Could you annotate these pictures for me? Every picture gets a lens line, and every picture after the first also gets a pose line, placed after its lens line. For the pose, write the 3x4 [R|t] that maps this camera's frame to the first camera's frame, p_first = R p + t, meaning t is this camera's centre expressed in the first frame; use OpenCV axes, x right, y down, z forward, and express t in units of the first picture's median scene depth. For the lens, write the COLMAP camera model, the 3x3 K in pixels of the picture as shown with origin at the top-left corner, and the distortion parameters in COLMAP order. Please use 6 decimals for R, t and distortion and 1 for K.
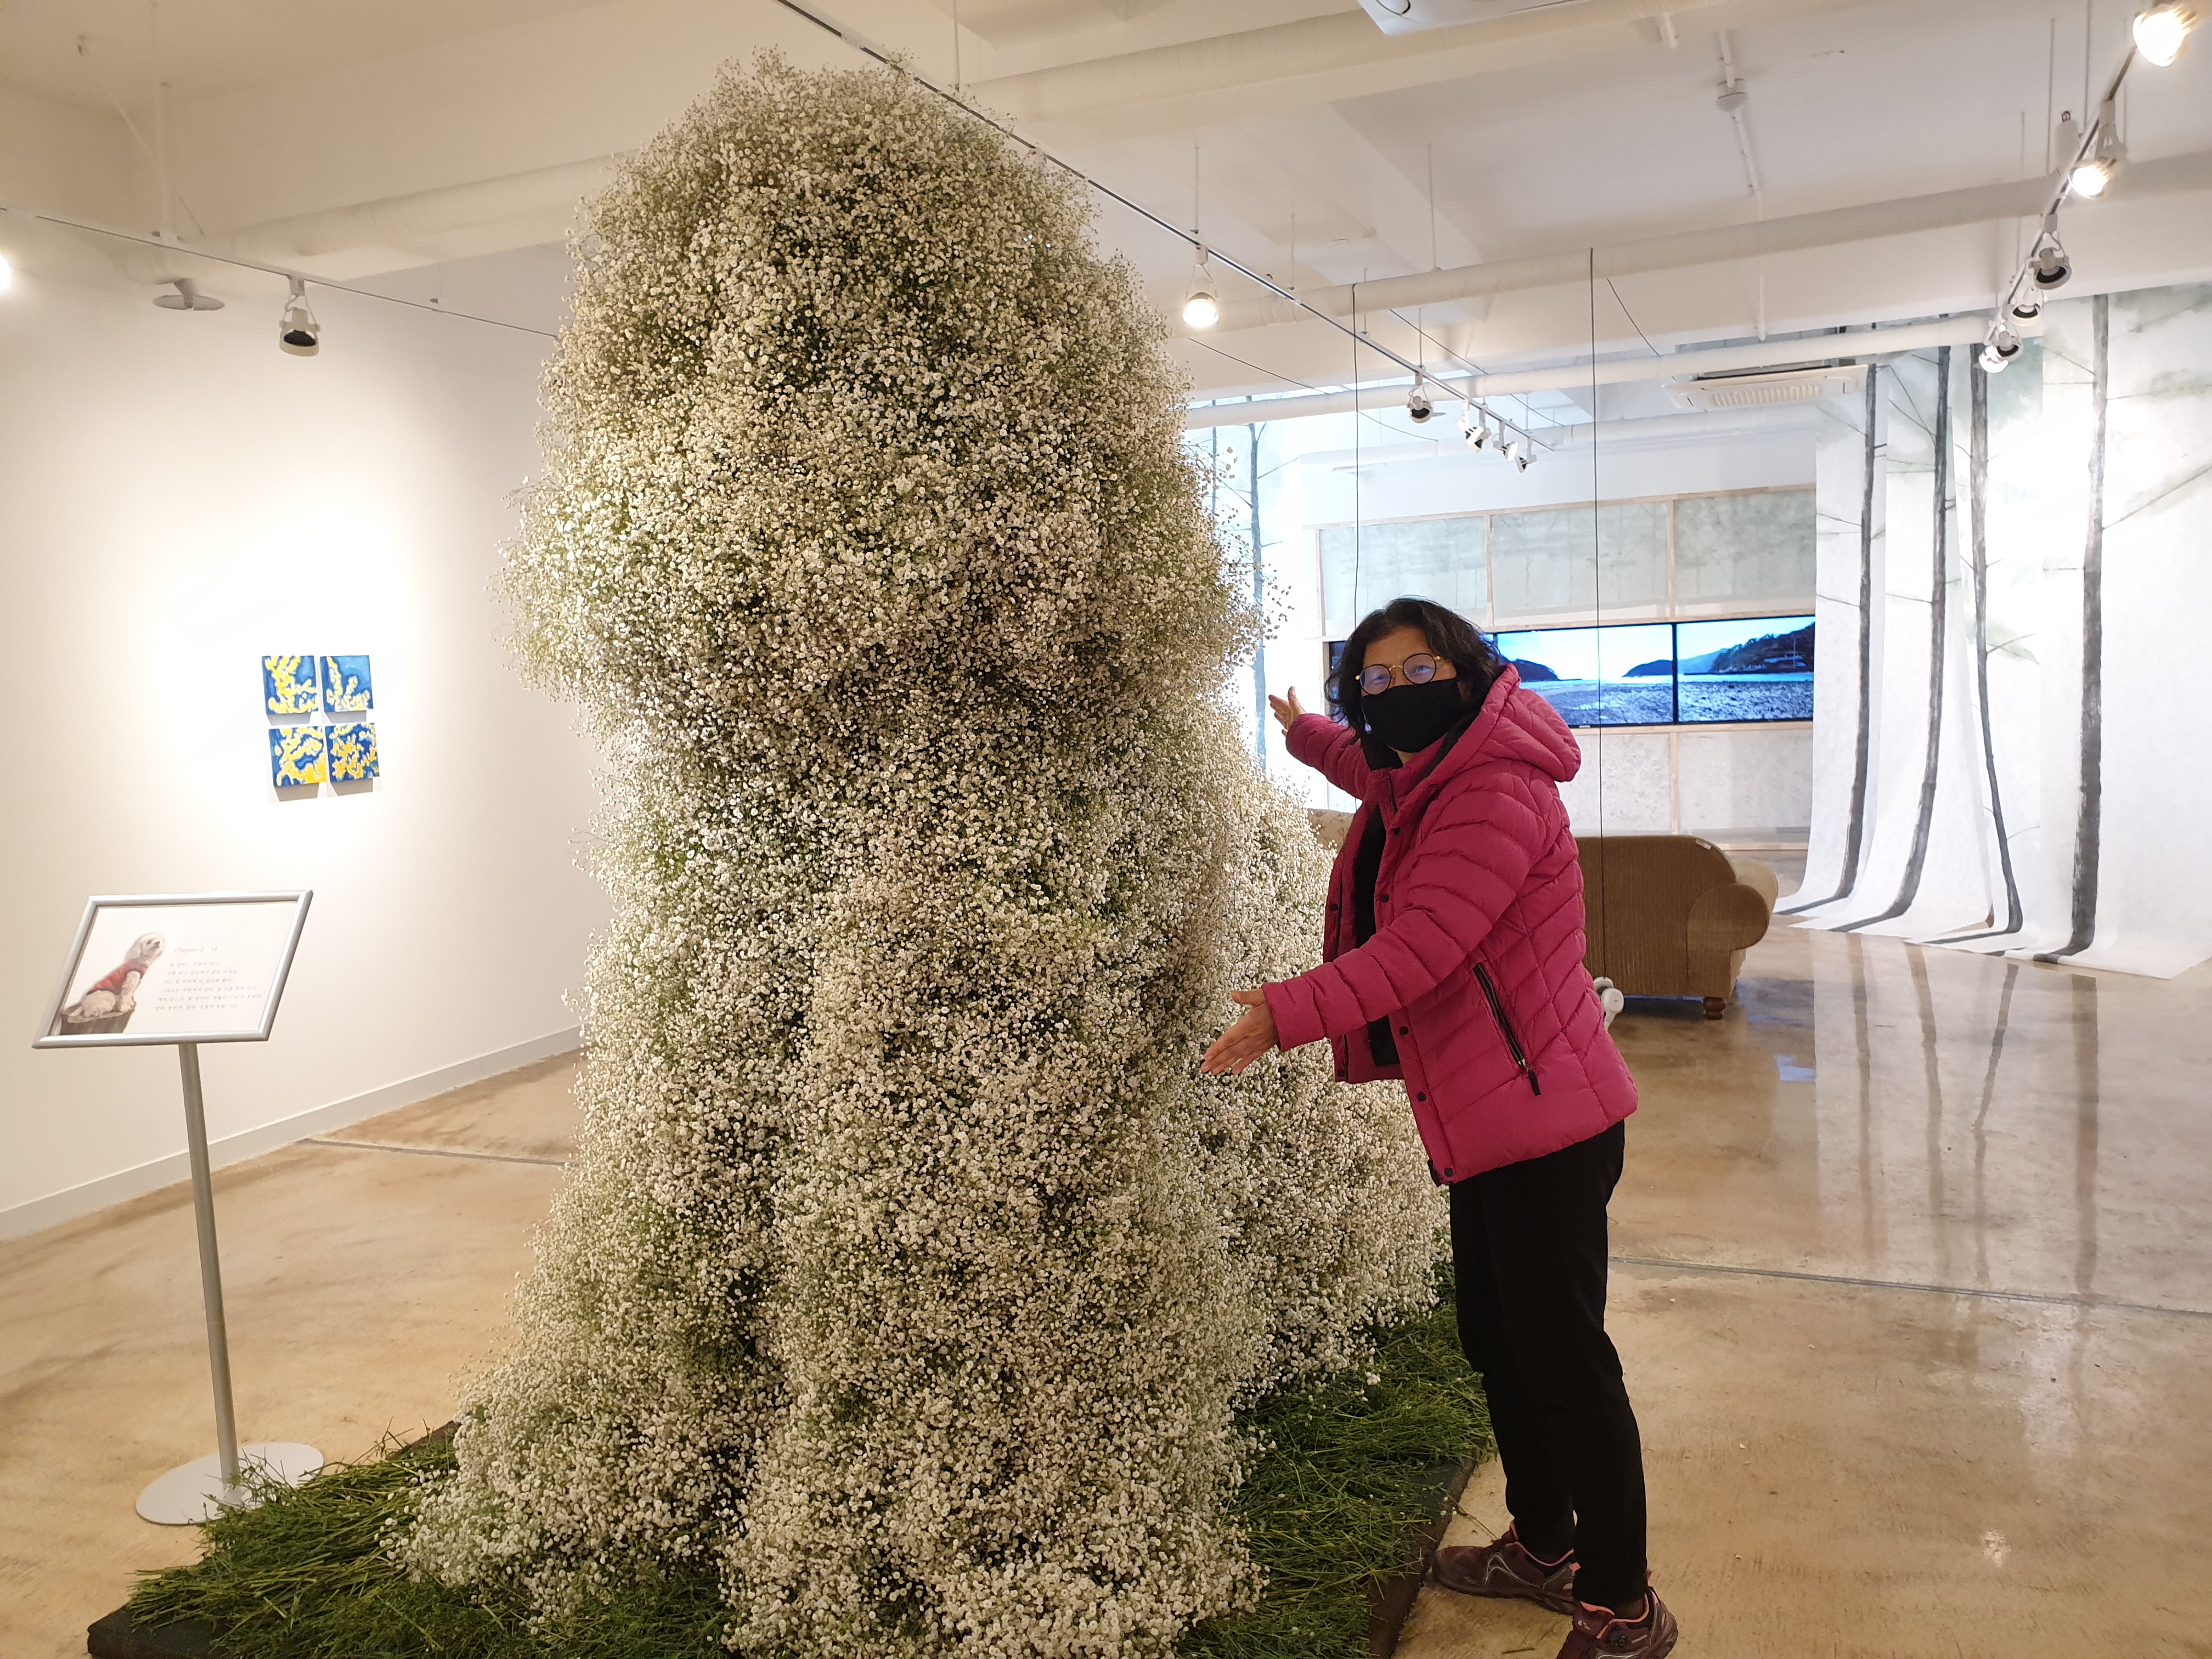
lens RADIAL K [[1679.3, 0, 1119.3], [0, 1679.3, 837.6], [0, 0, 1]] dist [0.068646, -0.050752]
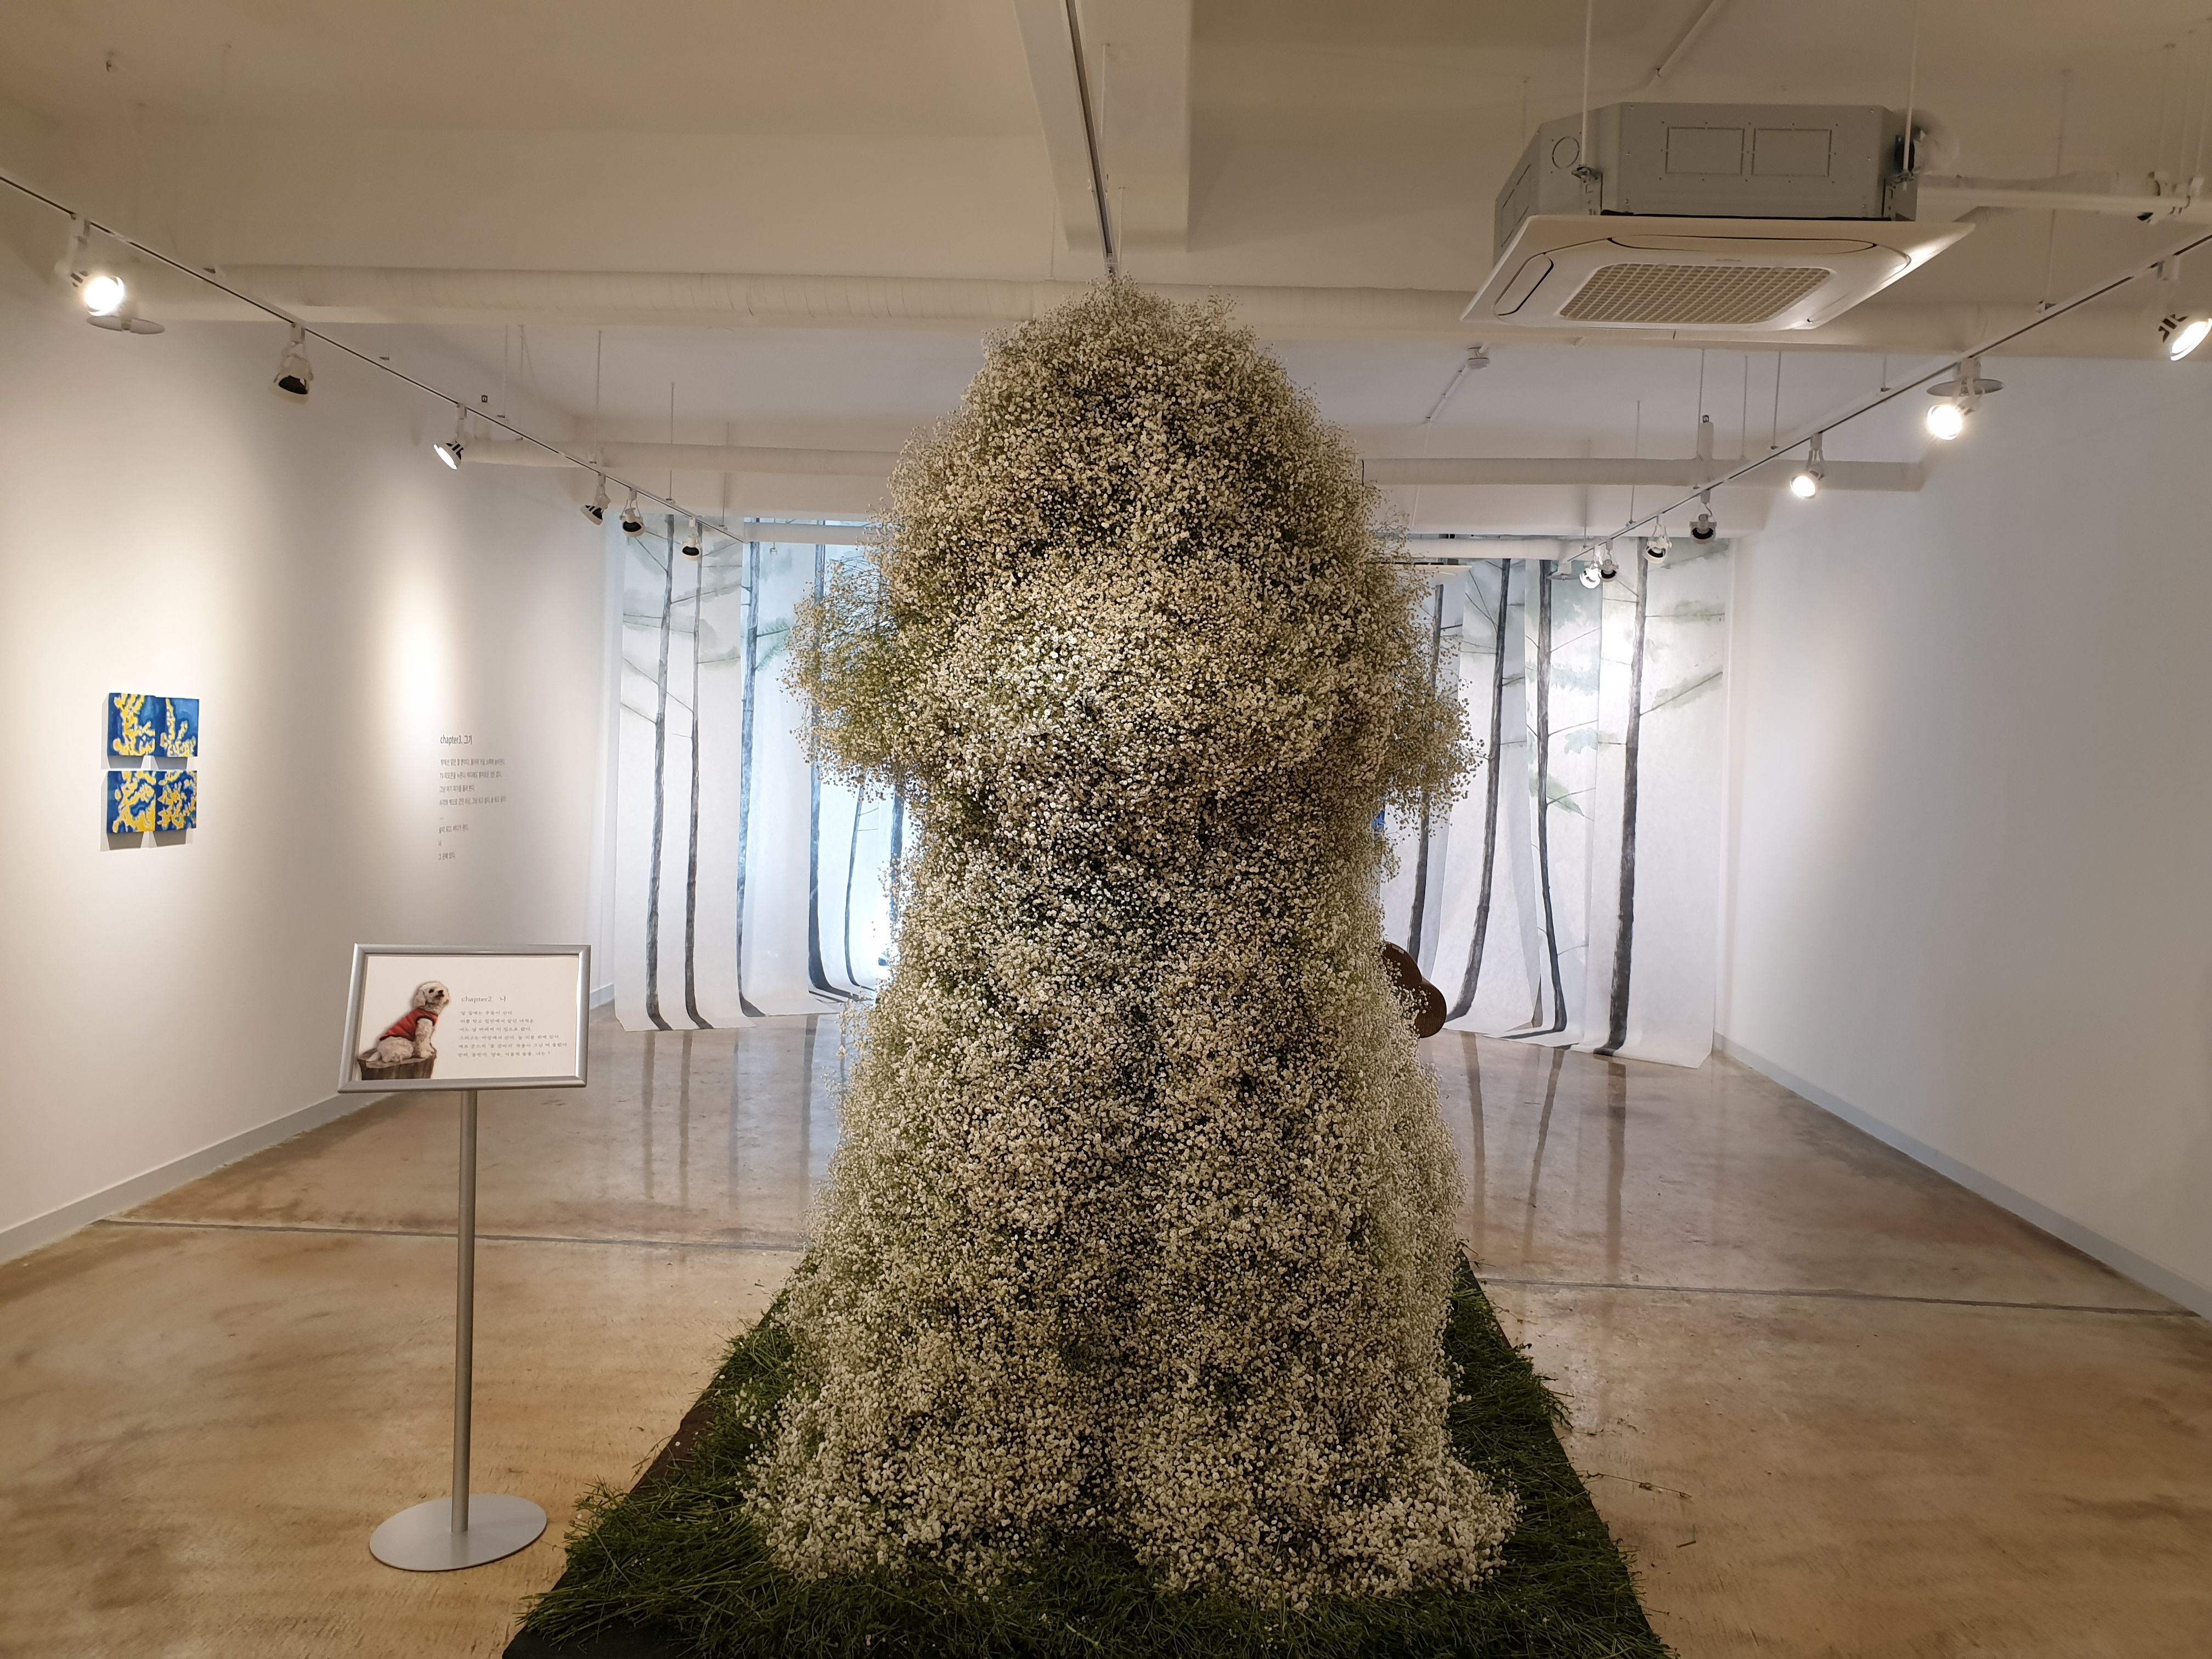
lens RADIAL K [[1679.3, 0, 1100.1], [0, 1679.3, 822.4], [0, 0, 1]] dist [0.068646, -0.050752]
pose [[0.936822, 0.061998, 0.344270, -0.305656], [-0.039261, 0.996586, -0.072634, 0.010200], [-0.347597, 0.054529, 0.936057, -0.057601]]
